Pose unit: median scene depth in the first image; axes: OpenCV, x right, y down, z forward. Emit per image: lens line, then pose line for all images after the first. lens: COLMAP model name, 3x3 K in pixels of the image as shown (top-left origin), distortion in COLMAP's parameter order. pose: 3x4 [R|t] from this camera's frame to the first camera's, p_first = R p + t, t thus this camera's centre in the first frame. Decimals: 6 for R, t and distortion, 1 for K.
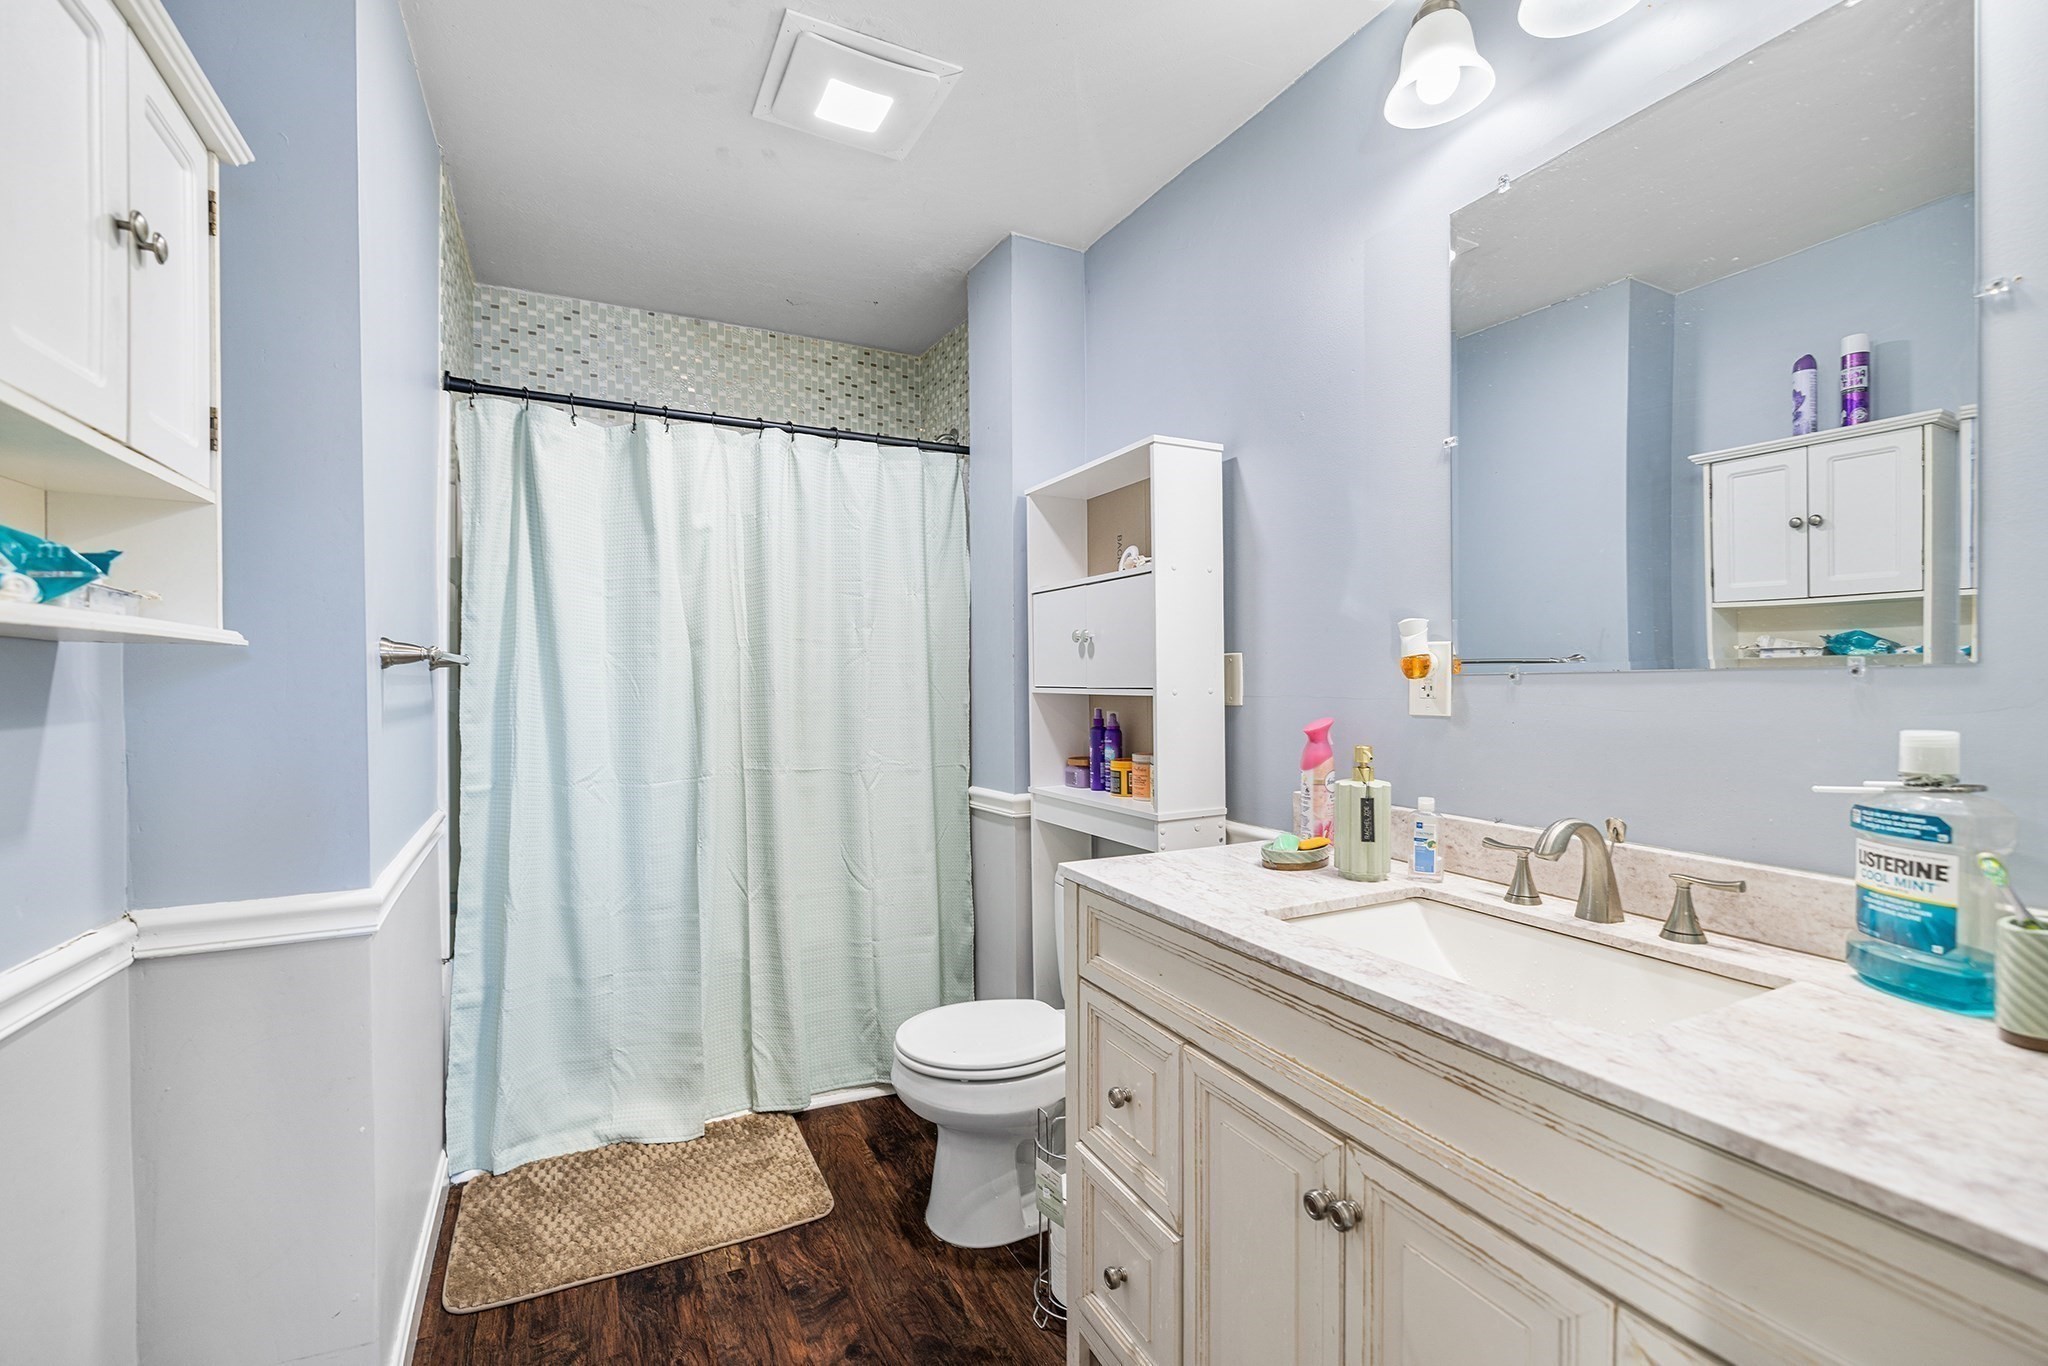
lens RADIAL K [[875.1, 0, 1018.3], [0, 875.1, 685.2], [0, 0, 1]] dist [-0.003923, -0.000736]
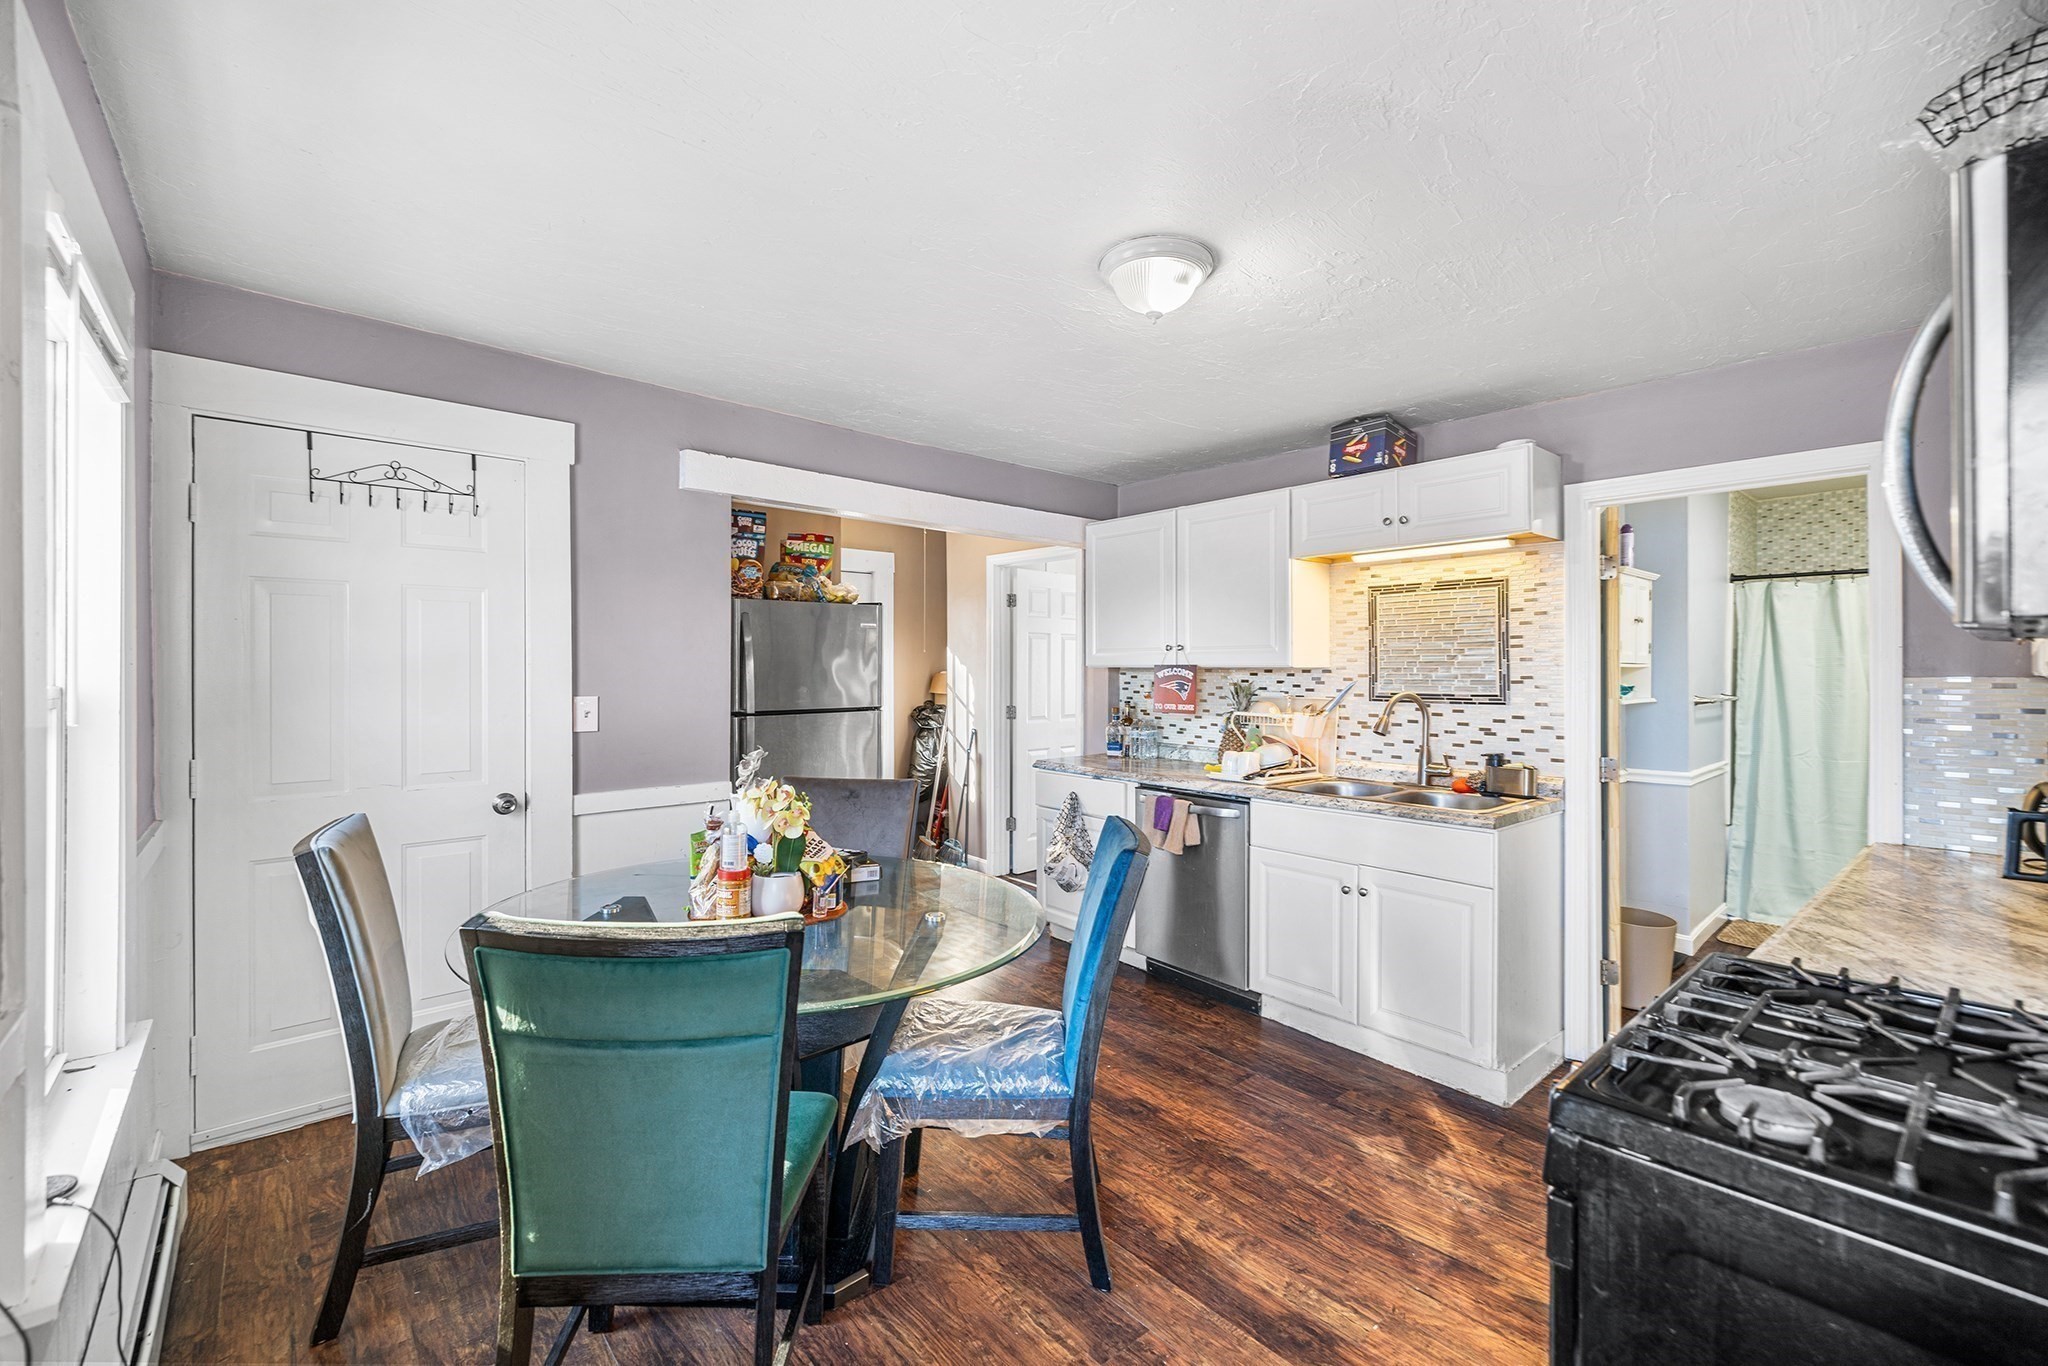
lens RADIAL K [[875.1, 0, 1021.4], [0, 875.1, 680.1], [0, 0, 1]] dist [-0.003923, -0.000736]
pose [[0.238667, 0.008145, -0.971067, 1.148845], [-0.007693, 0.999949, 0.006497, -0.074823], [0.971071, 0.005920, 0.238718, -1.388658]]
